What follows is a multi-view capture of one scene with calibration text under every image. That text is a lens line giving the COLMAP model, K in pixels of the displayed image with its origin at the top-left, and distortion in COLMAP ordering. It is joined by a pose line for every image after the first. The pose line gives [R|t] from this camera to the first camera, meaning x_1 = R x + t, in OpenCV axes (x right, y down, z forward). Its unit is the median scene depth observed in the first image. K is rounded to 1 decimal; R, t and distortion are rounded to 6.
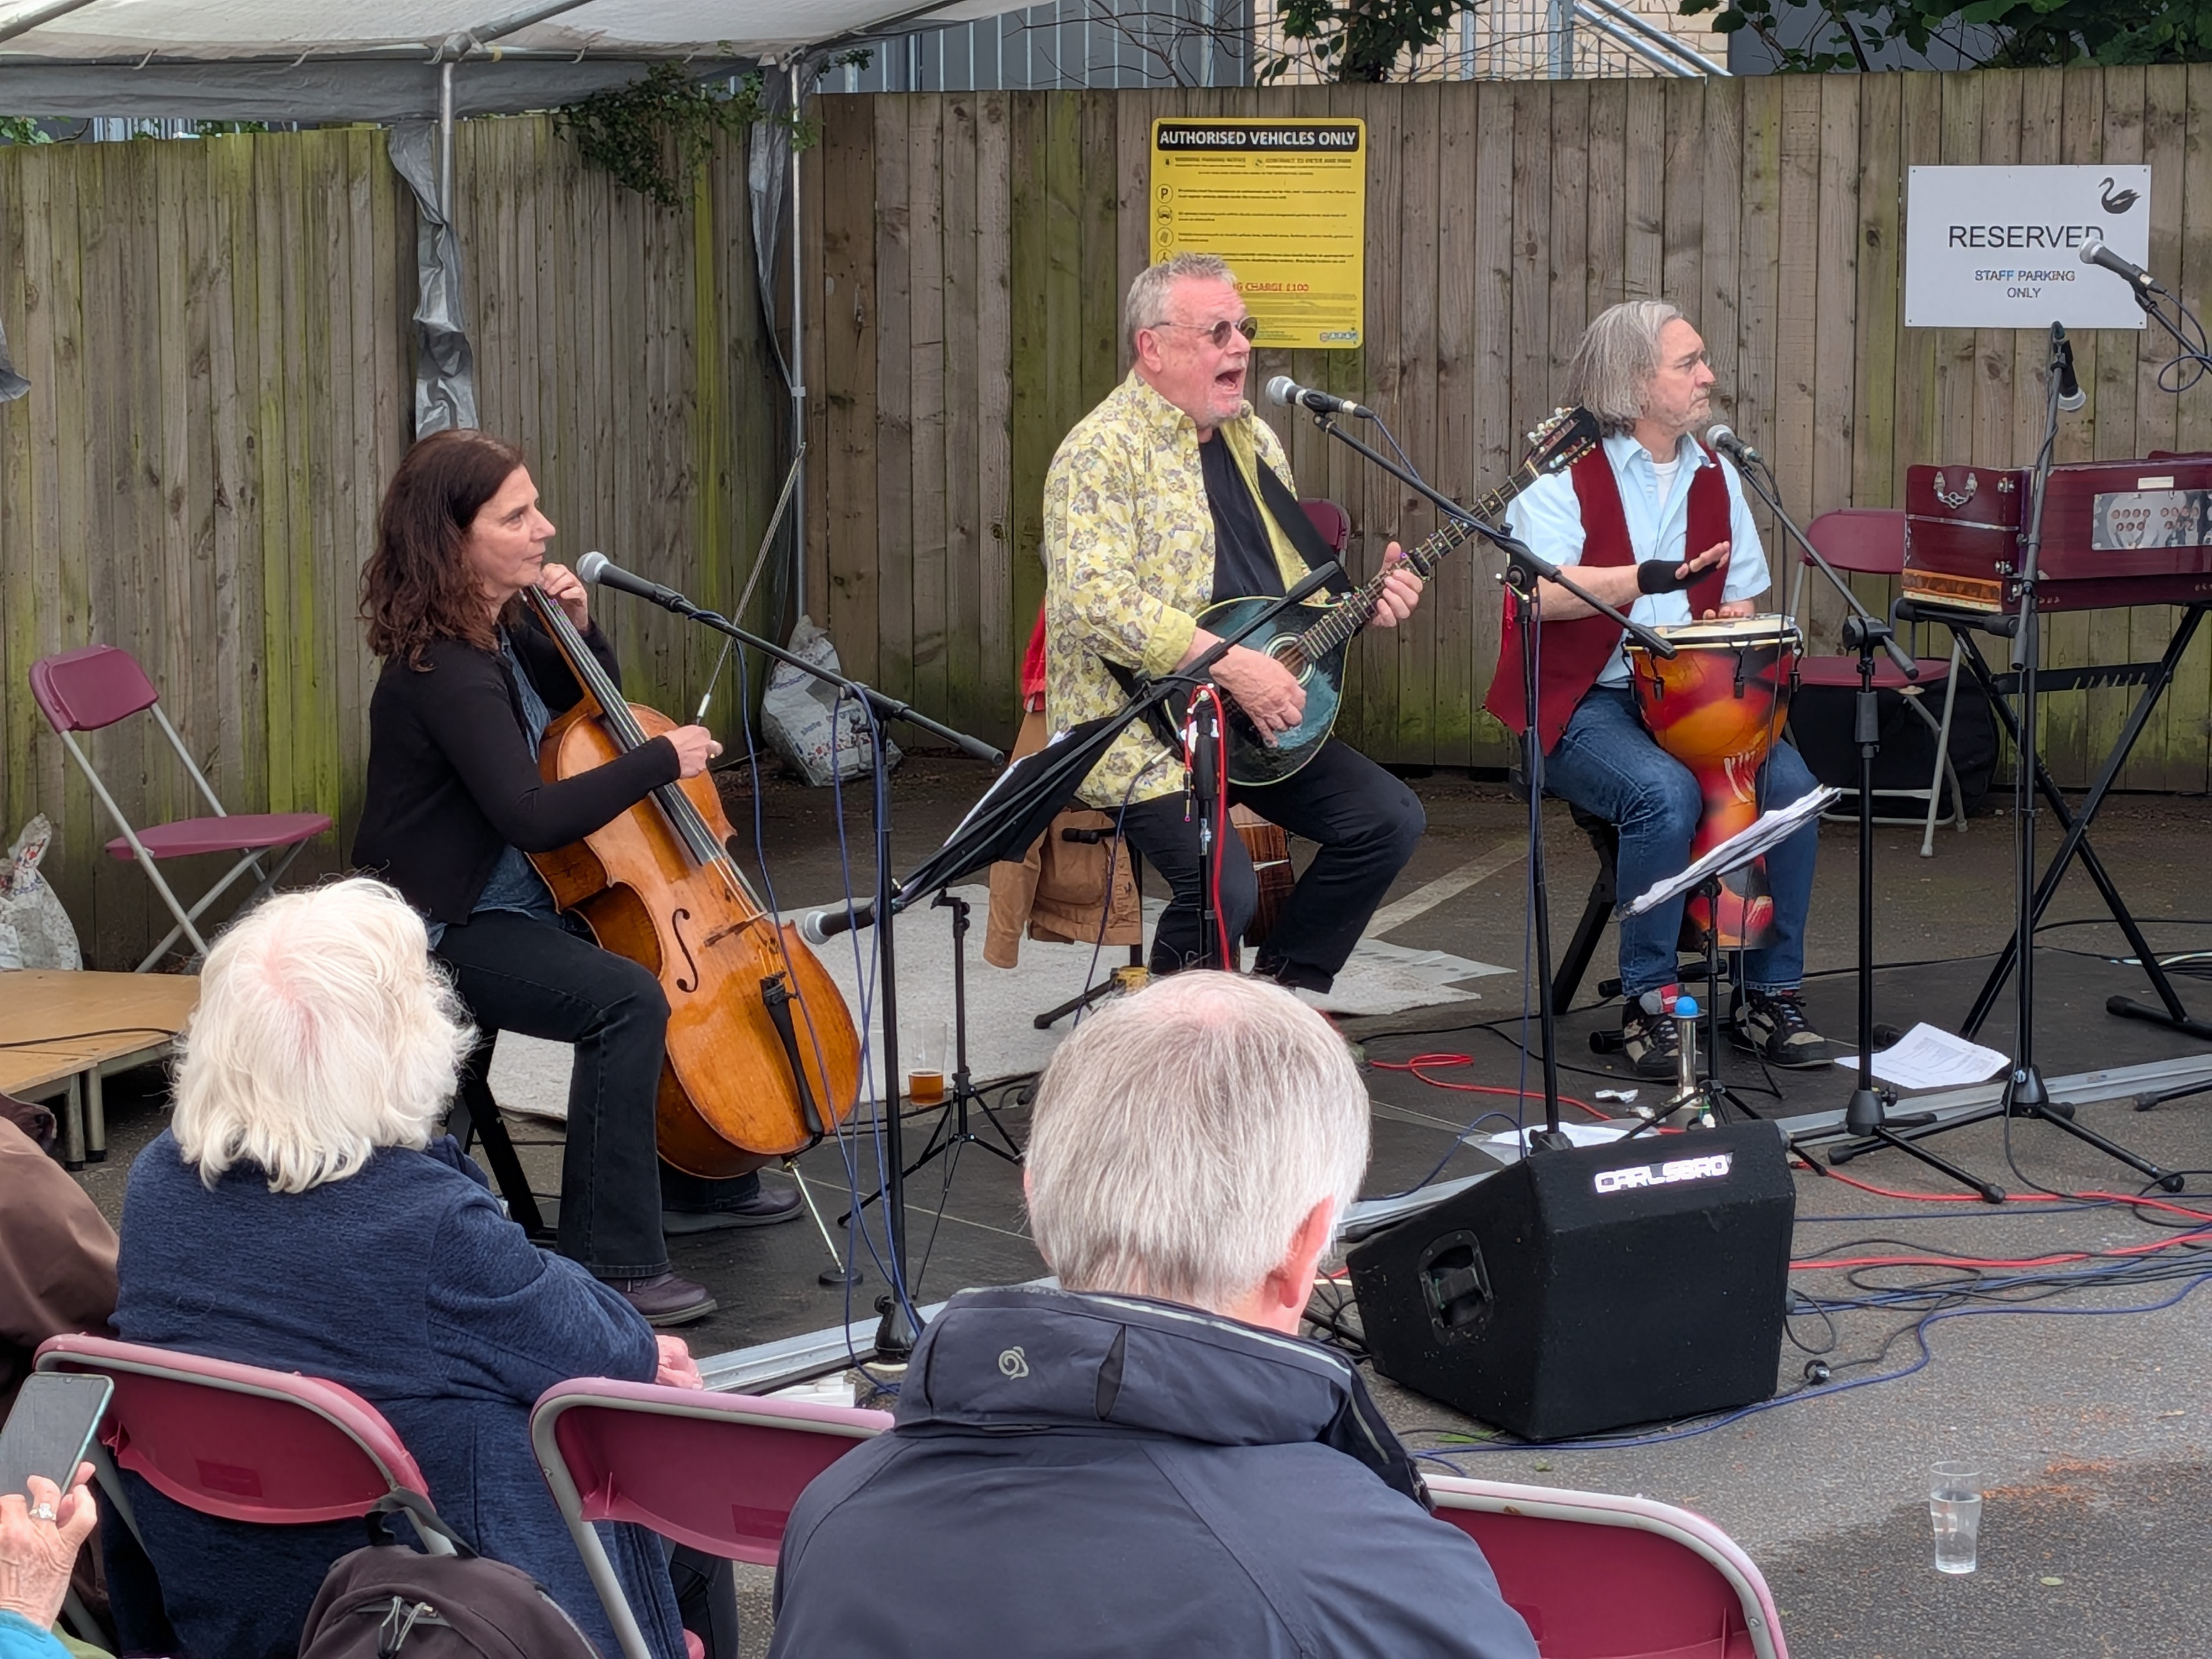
lens RADIAL K [[4767.5, 0, 1106.0], [0, 4767.5, 829.5], [0, 0, 1]] dist [0.179129, -0.267086]
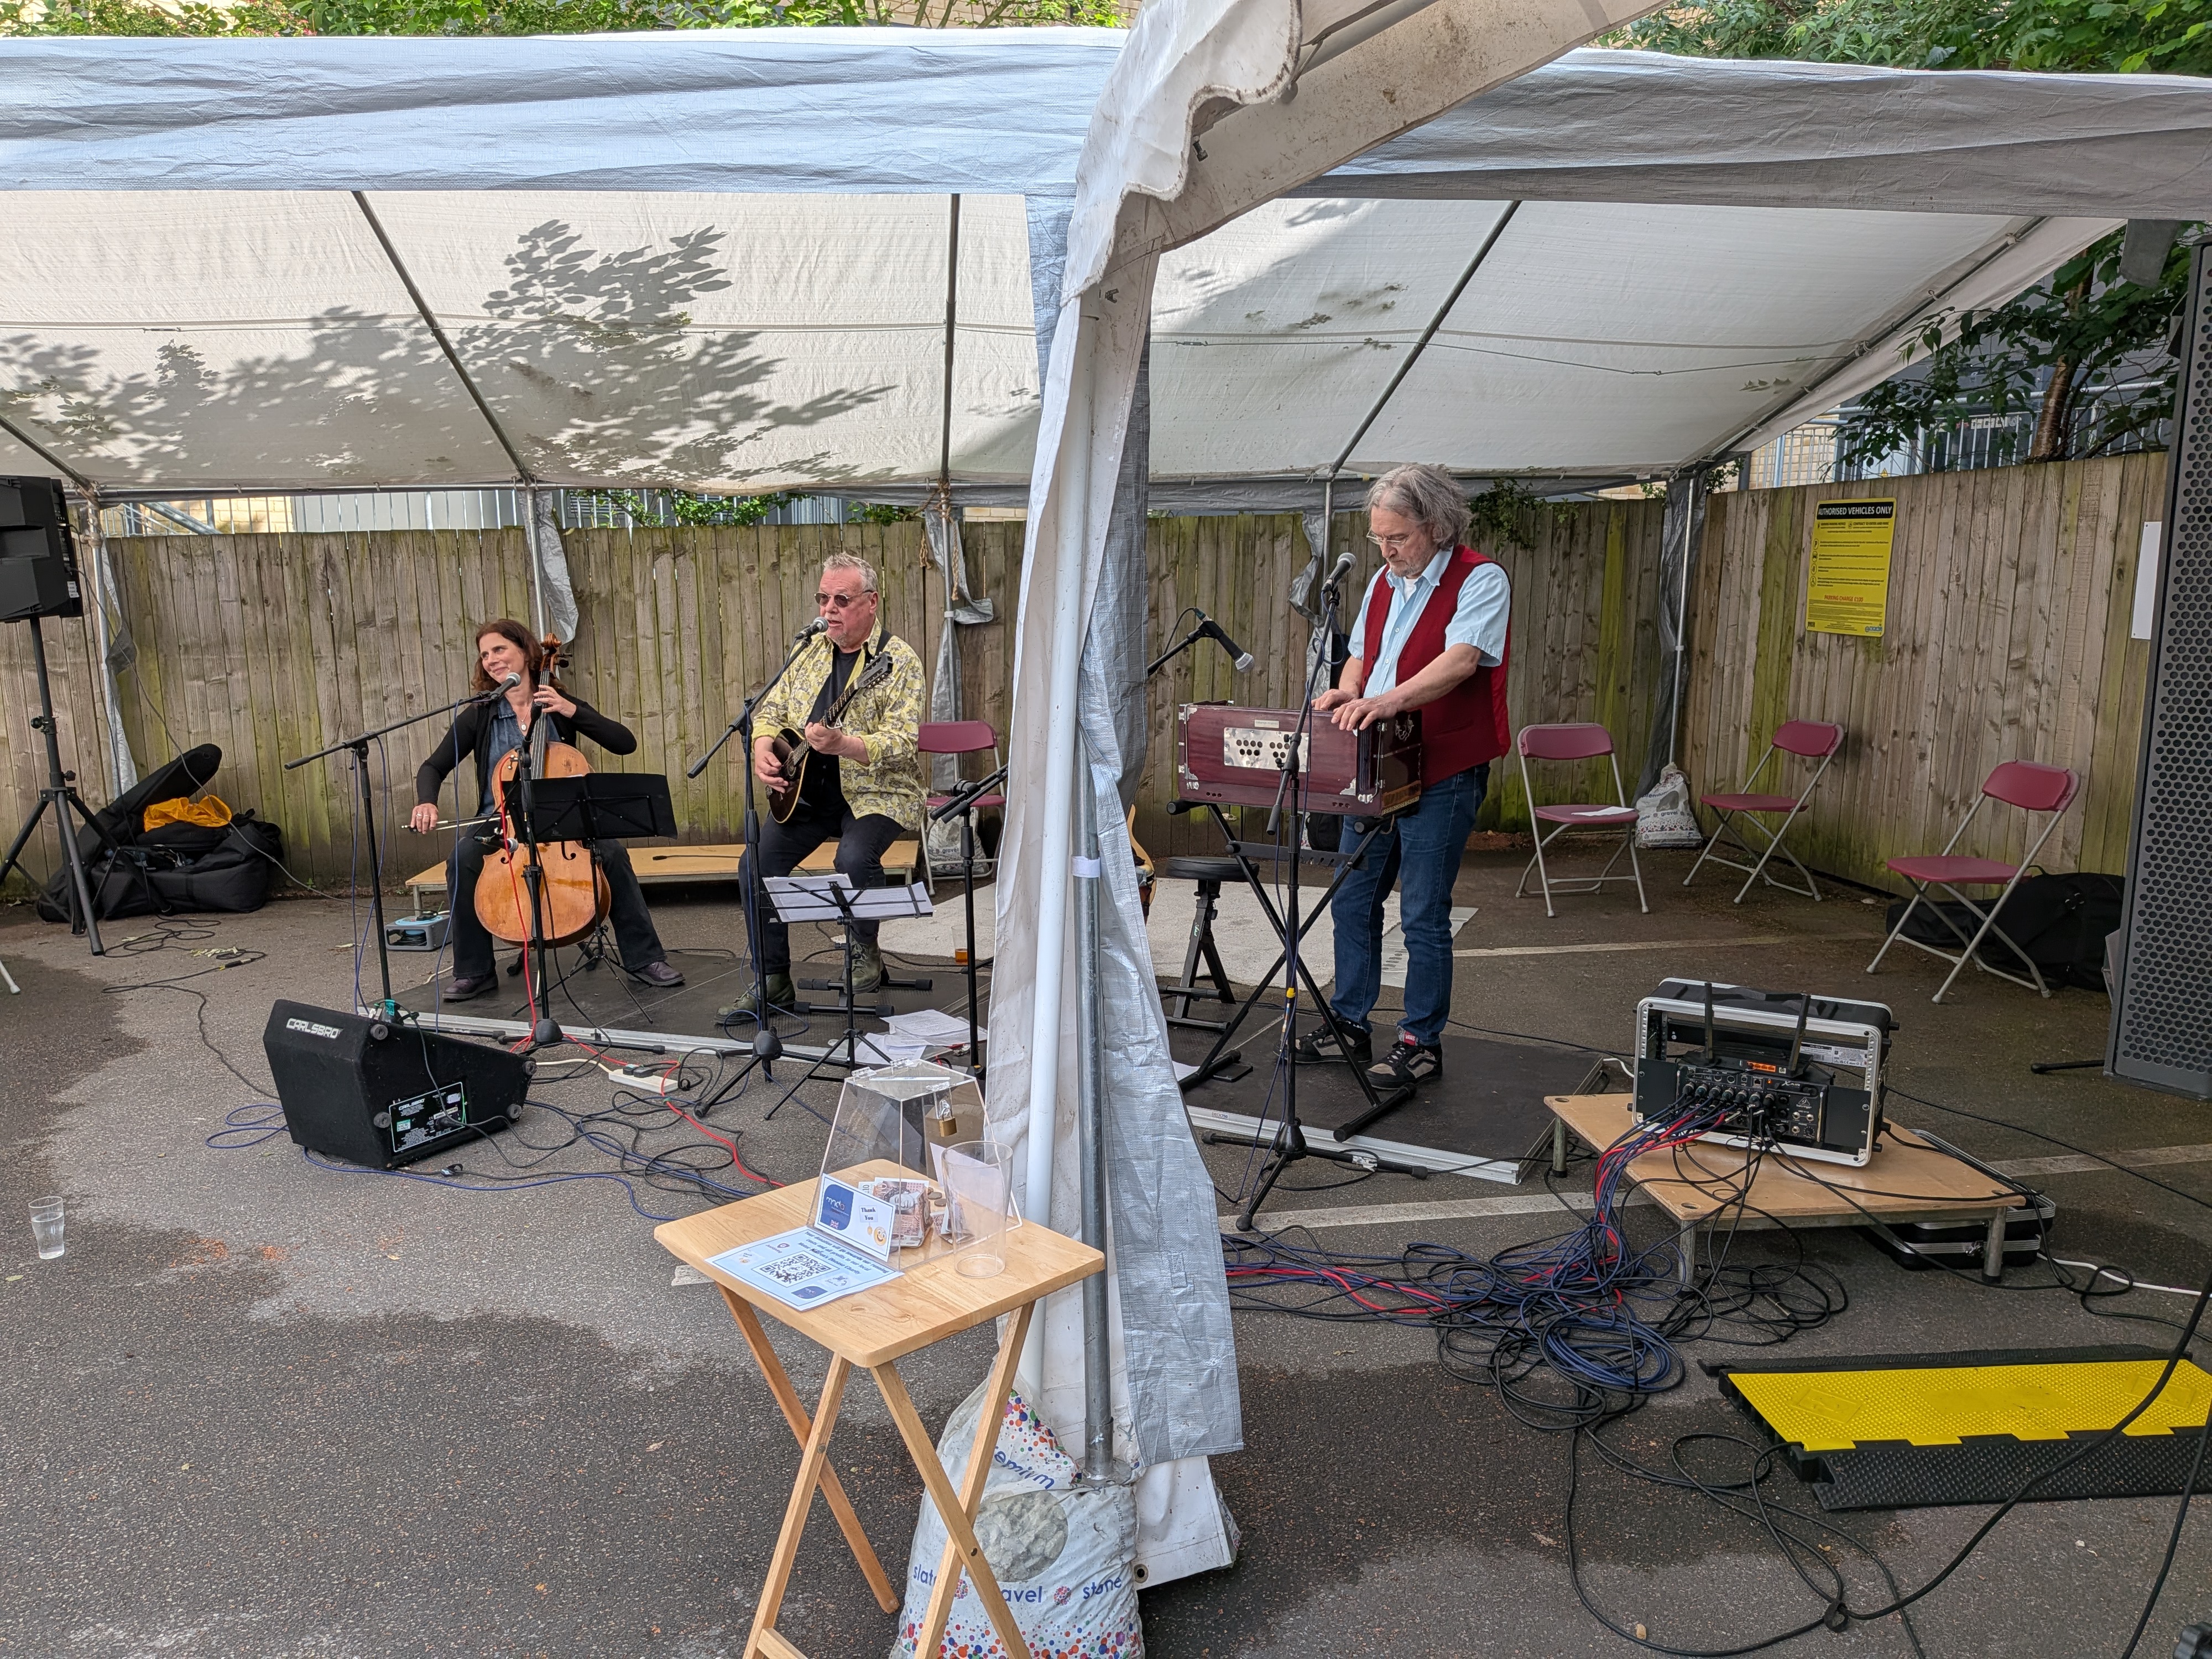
lens RADIAL K [[1588.2, 0, 1081.4], [0, 1588.2, 866.2], [0, 0, 1]] dist [0.065795, -0.110799]
pose [[0.486031, 0.169787, -0.857290, 0.447696], [-0.127257, 0.984241, 0.122783, -0.060617], [0.864627, 0.049420, 0.499978, 0.531428]]
